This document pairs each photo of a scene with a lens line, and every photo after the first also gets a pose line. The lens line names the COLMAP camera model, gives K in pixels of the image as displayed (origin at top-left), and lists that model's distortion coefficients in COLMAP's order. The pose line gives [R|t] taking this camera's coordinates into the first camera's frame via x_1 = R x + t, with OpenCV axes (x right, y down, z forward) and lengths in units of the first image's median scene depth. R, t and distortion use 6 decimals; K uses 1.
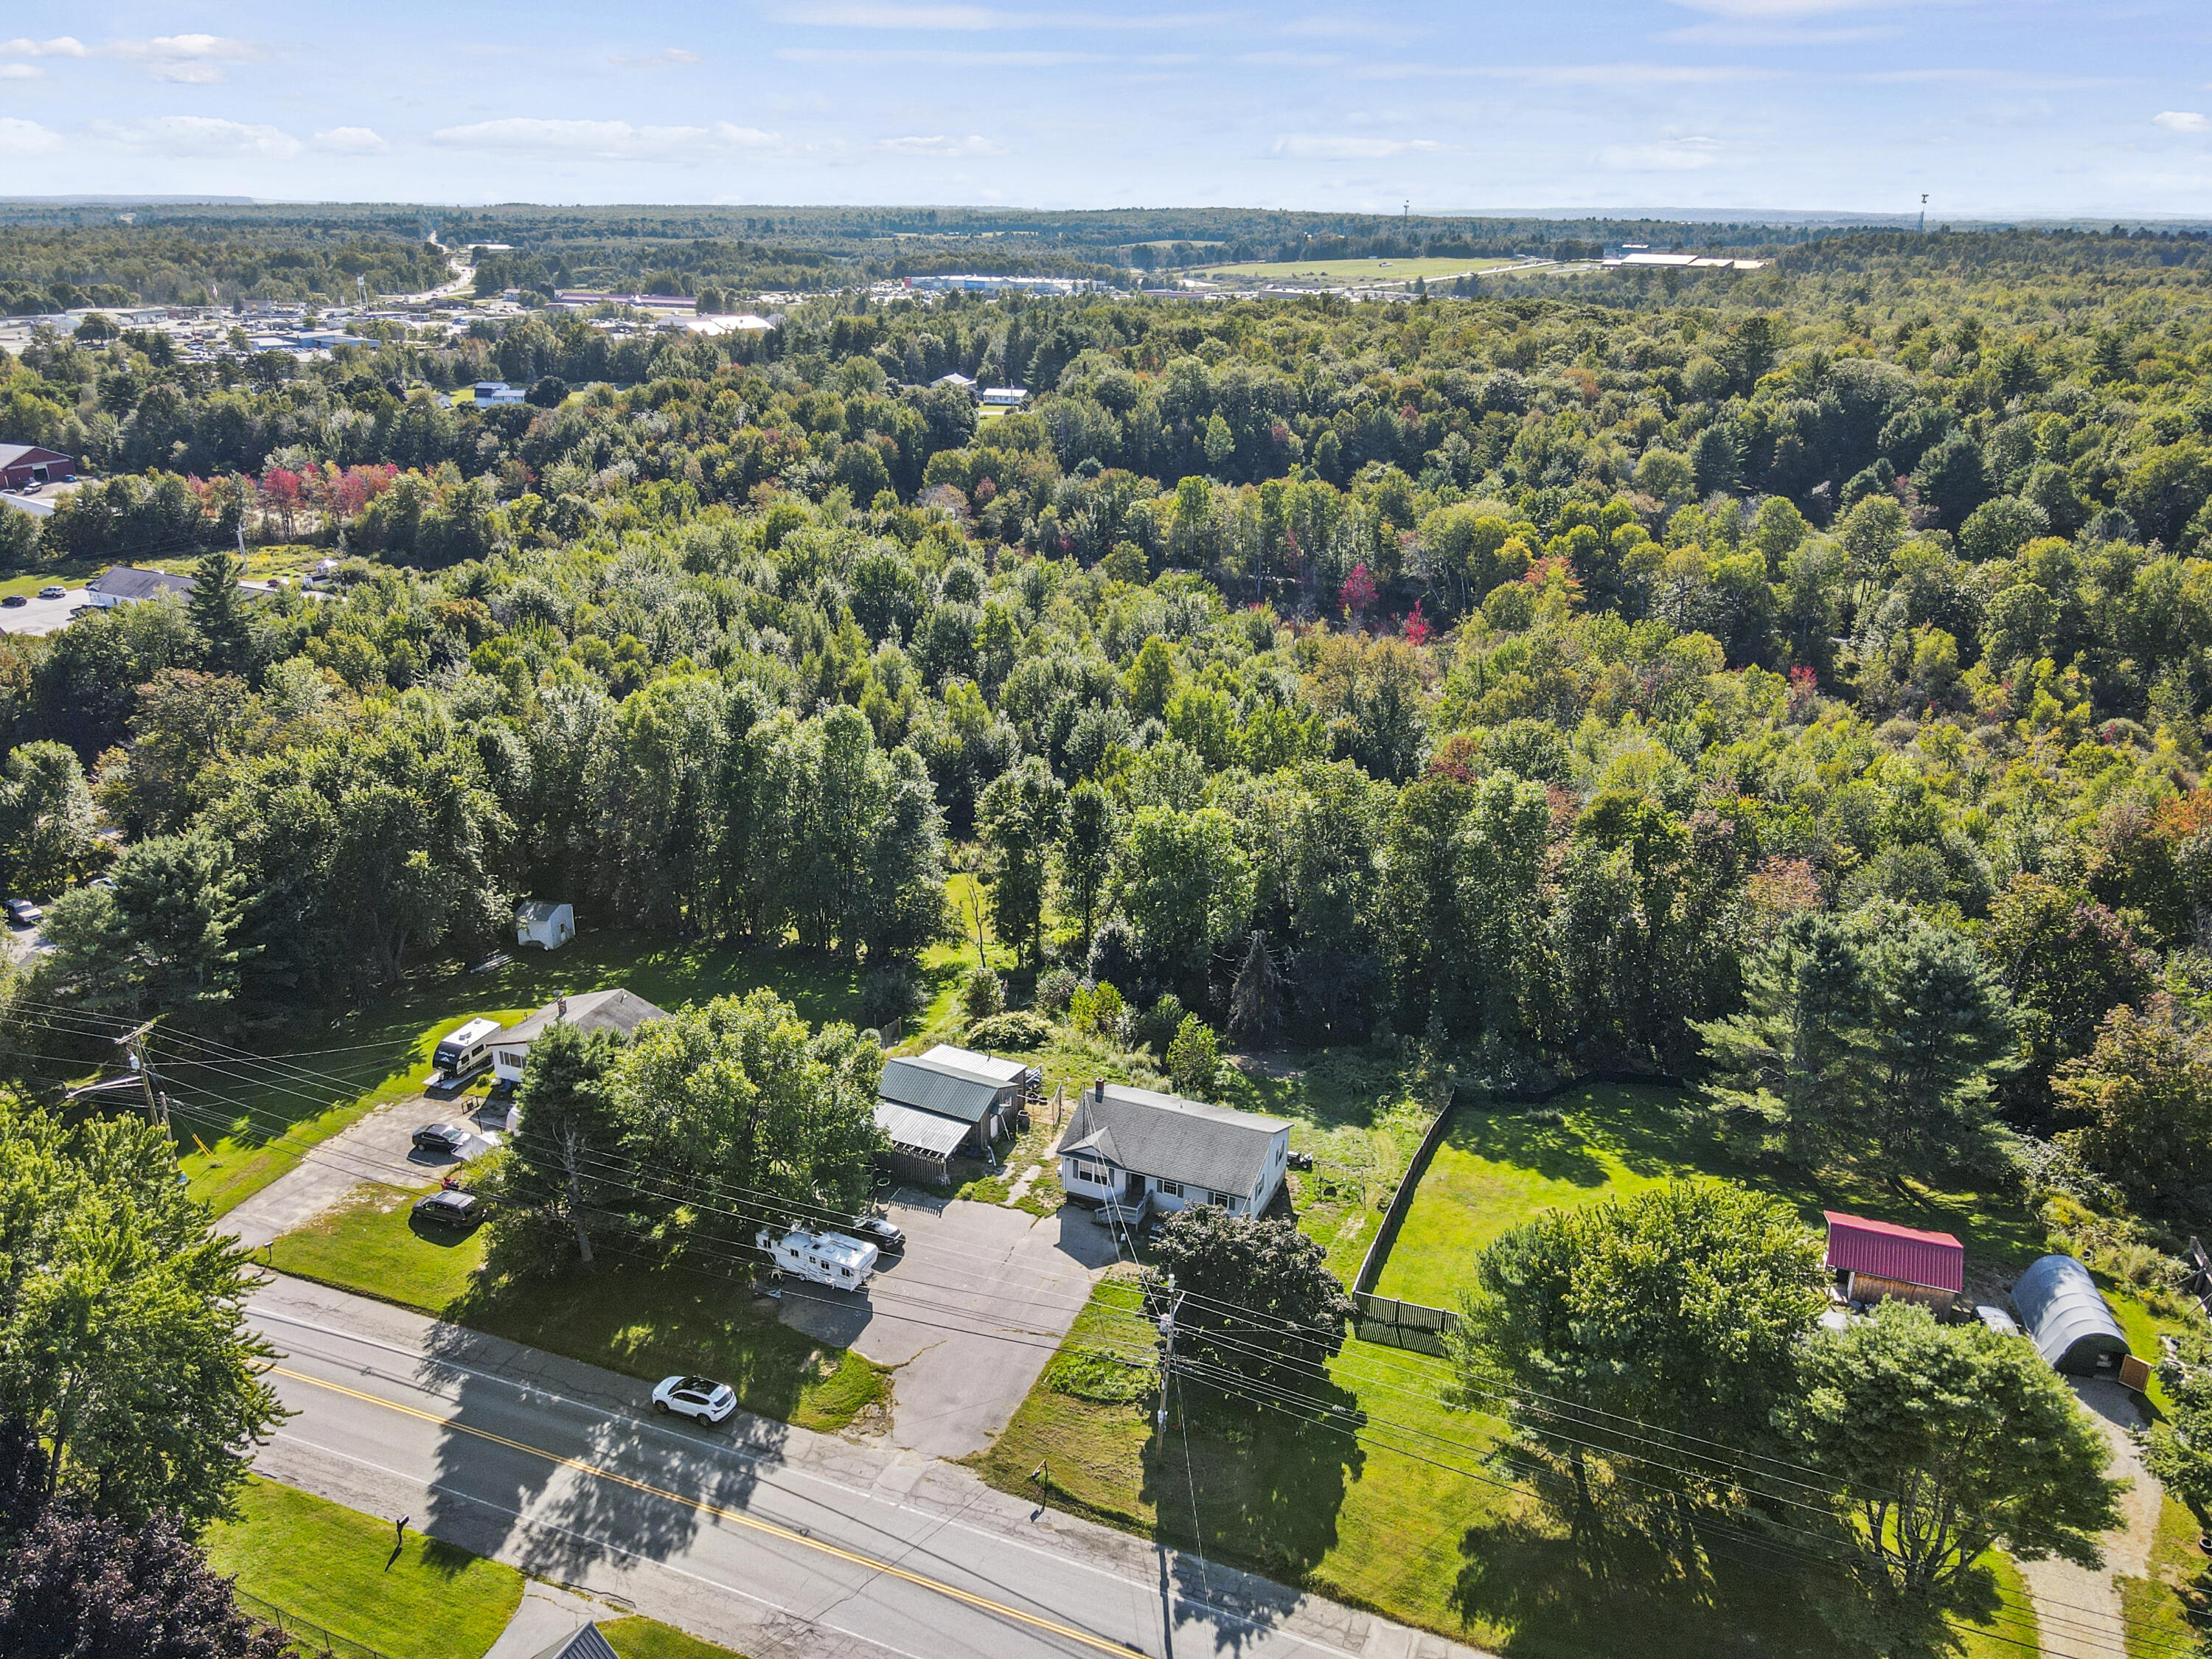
lens RADIAL K [[1626.2, 0, 1102.8], [0, 1626.2, 828.3], [0, 0, 1]] dist [-0.004326, 0.035090]
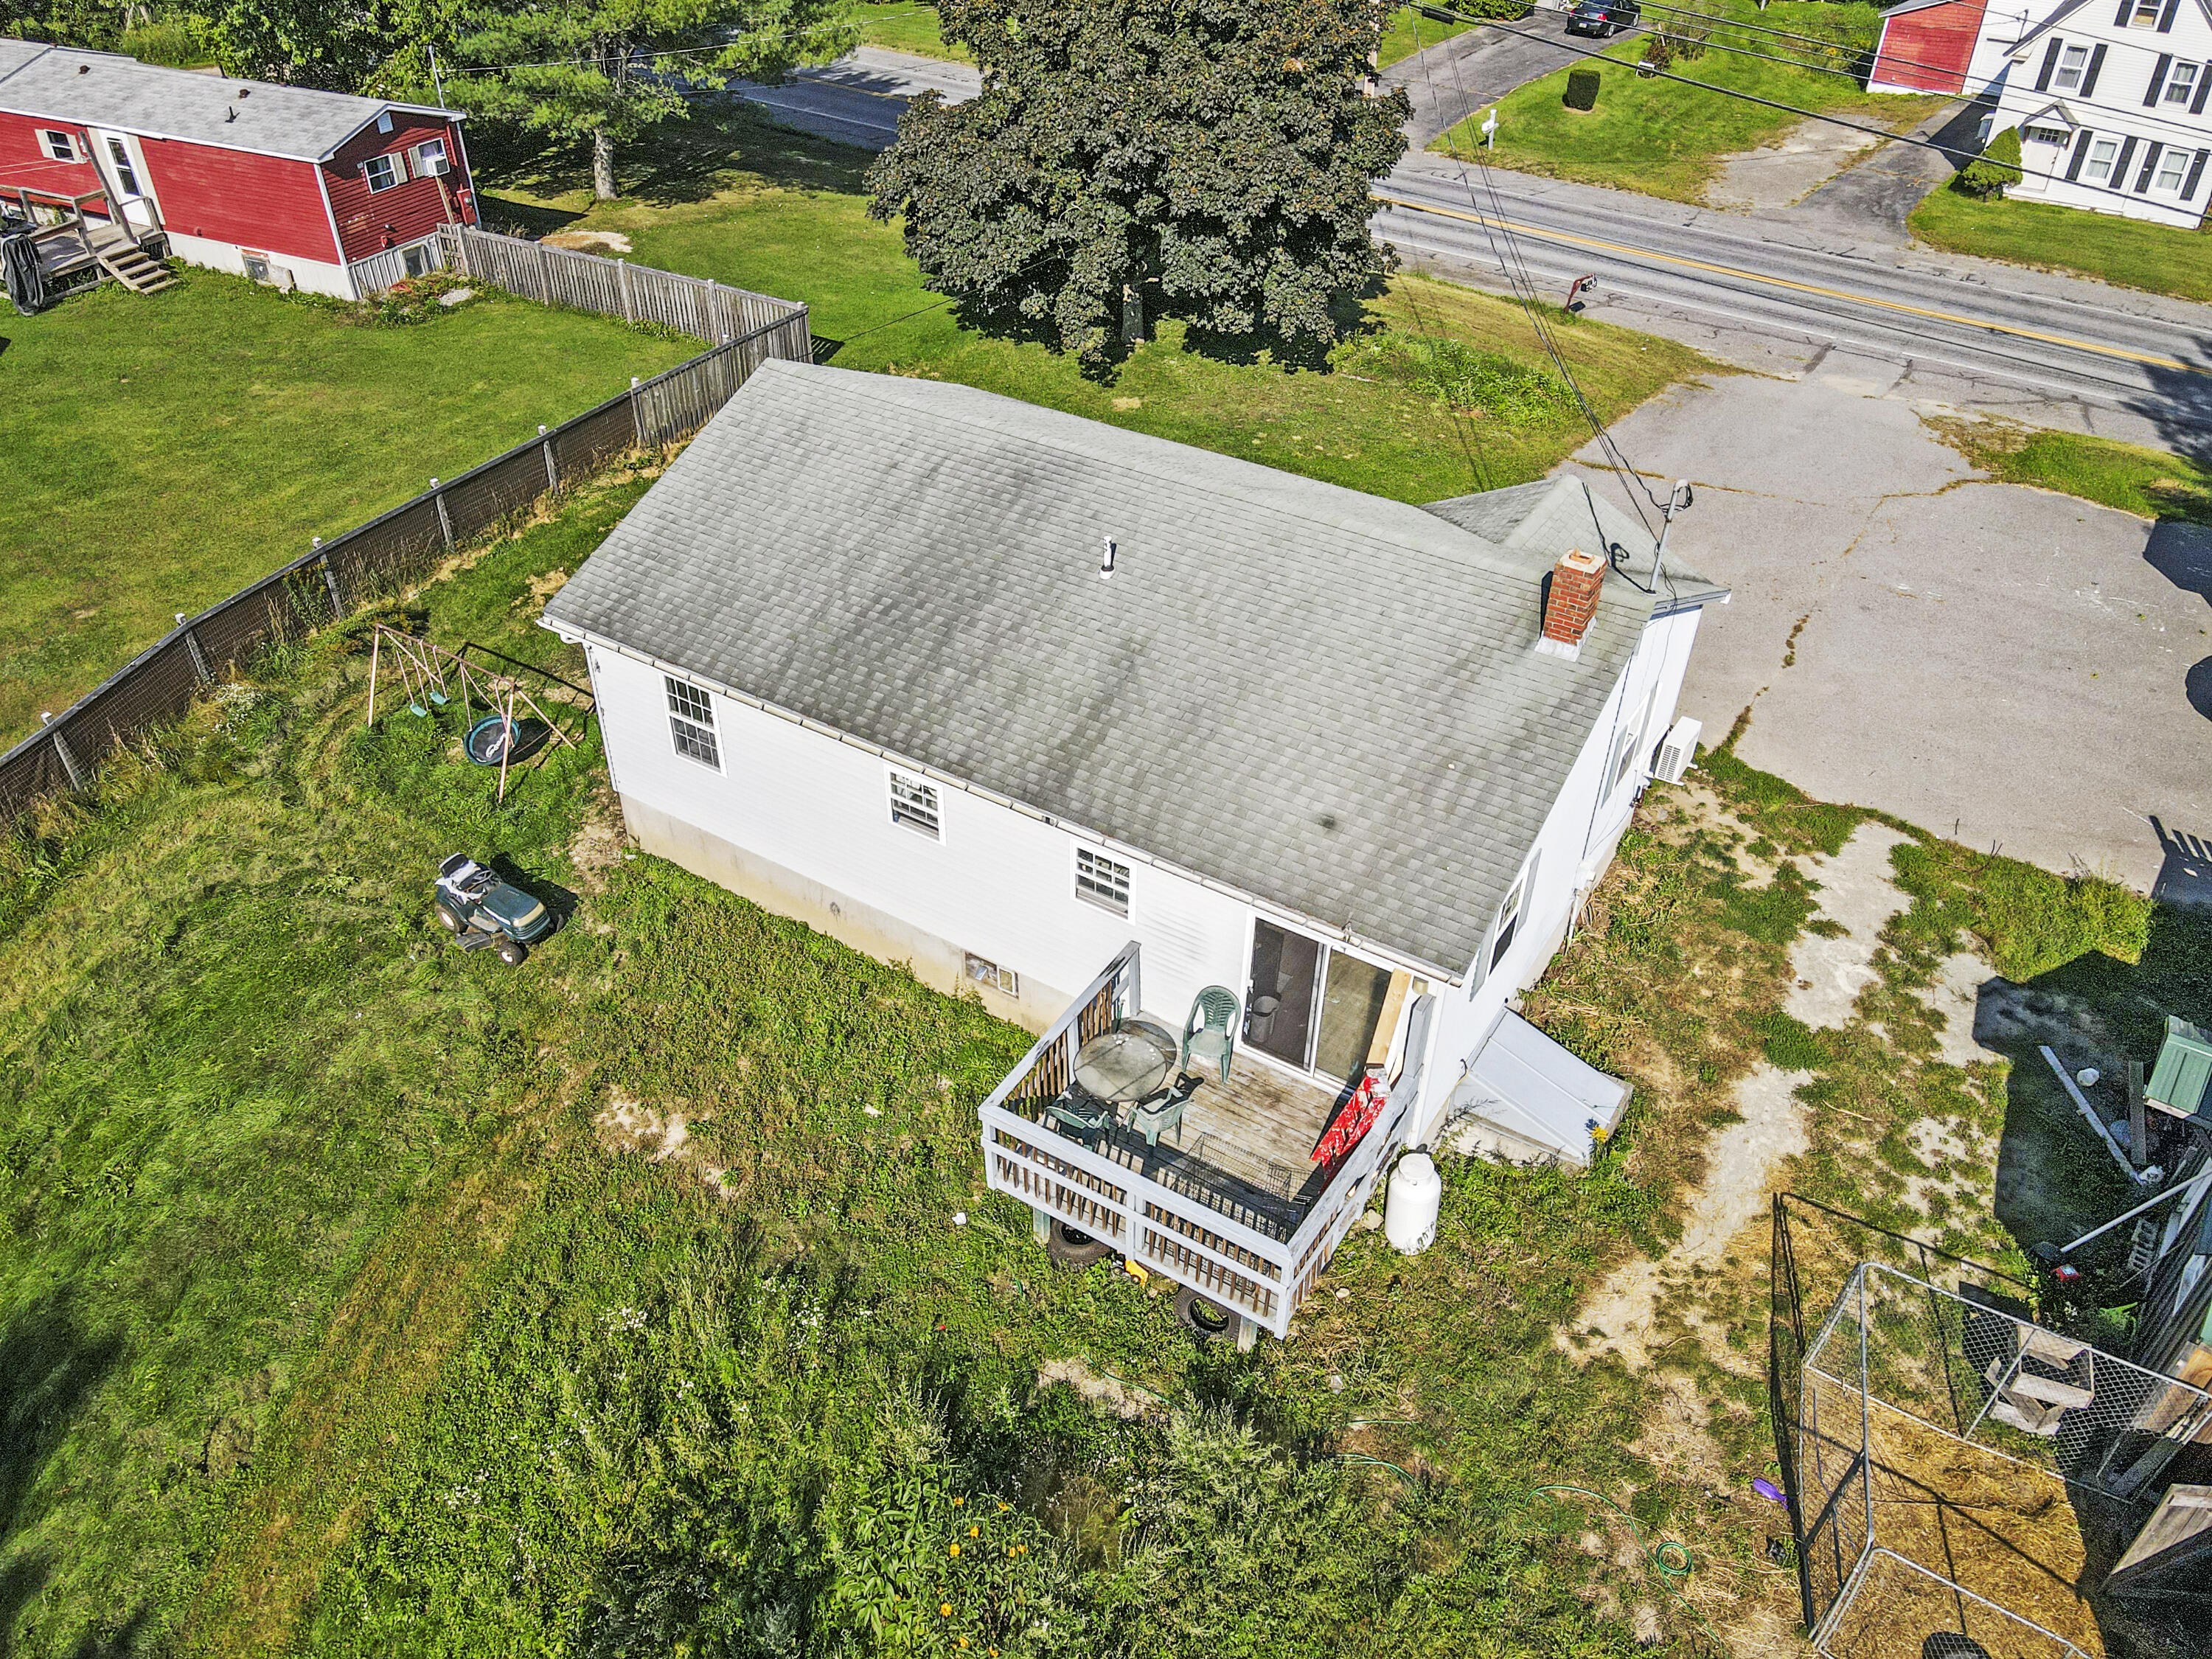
lens RADIAL K [[1626.2, 0, 1102.8], [0, 1626.2, 828.3], [0, 0, 1]] dist [-0.004326, 0.035090]
pose [[-0.985178, -0.120769, 0.121816, 0.018001], [0.039204, 0.532833, 0.845312, 0.023500], [-0.166995, 0.837558, -0.520201, 0.901417]]
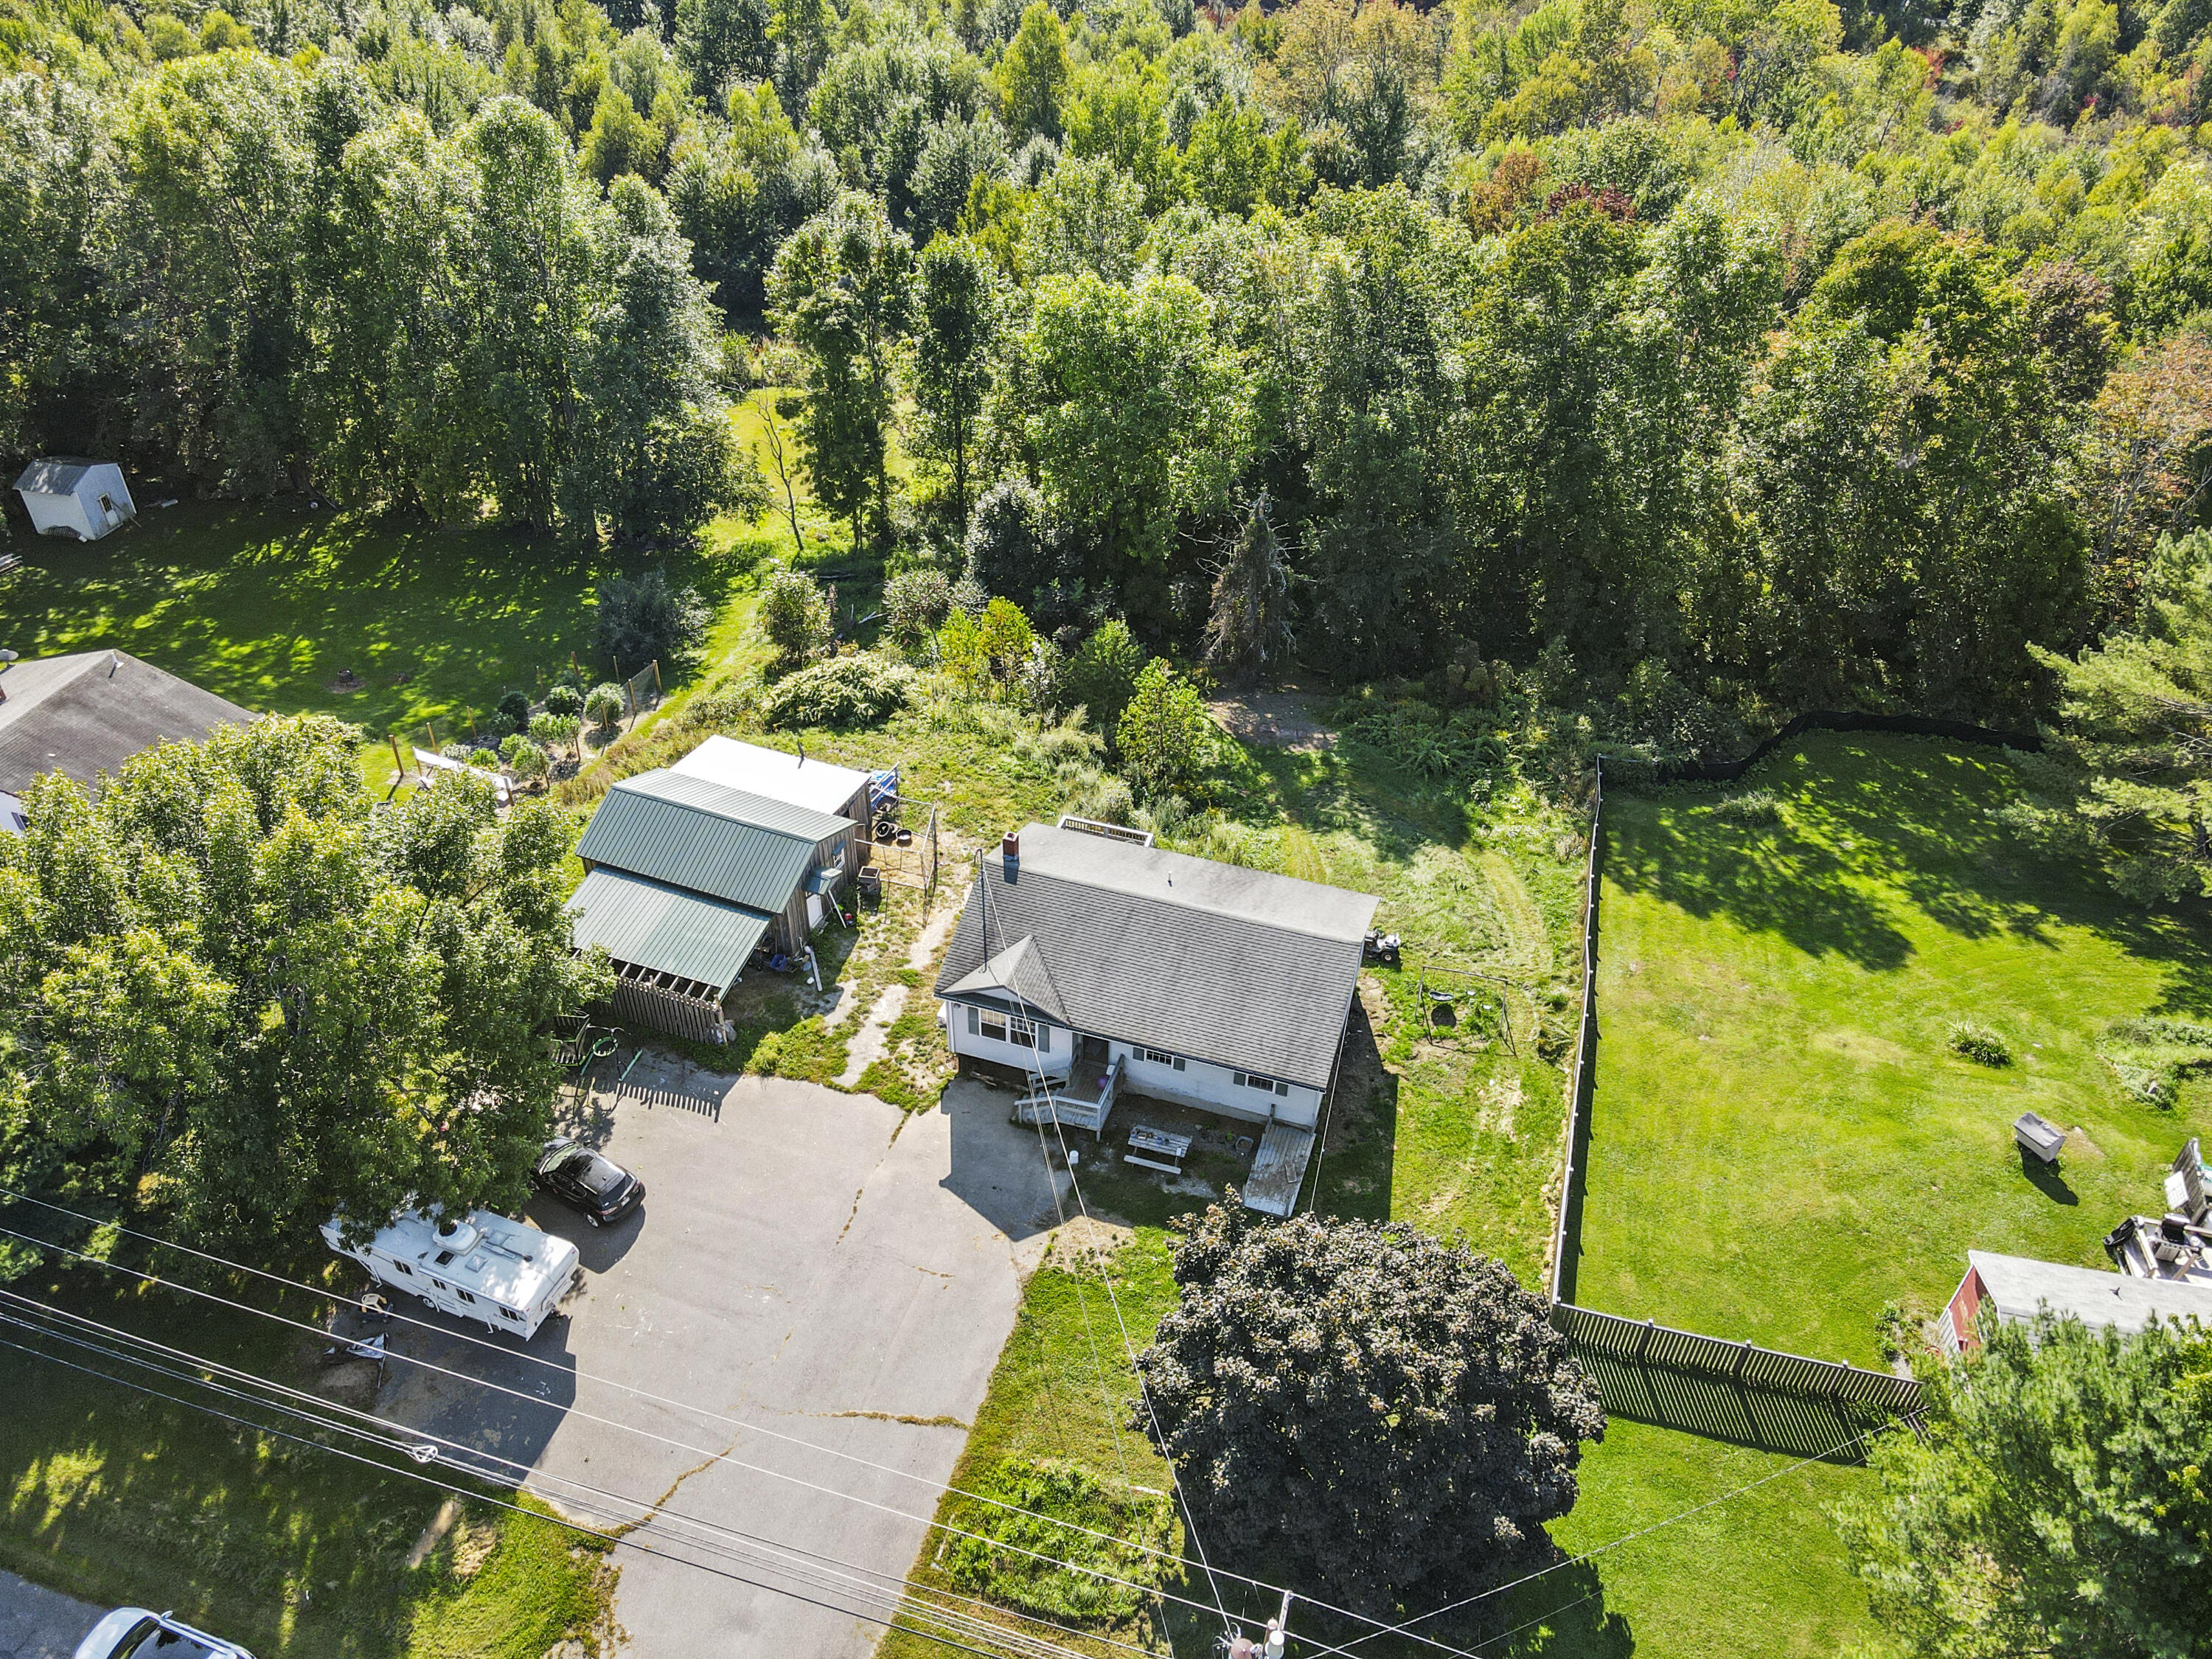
lens RADIAL K [[1626.2, 0, 1102.8], [0, 1626.2, 828.3], [0, 0, 1]] dist [-0.004326, 0.035090]
pose [[0.996190, -0.048084, 0.072761, -0.008228], [0.023243, 0.950485, 0.309899, -0.005797], [-0.084060, -0.307027, 0.947981, 0.412004]]
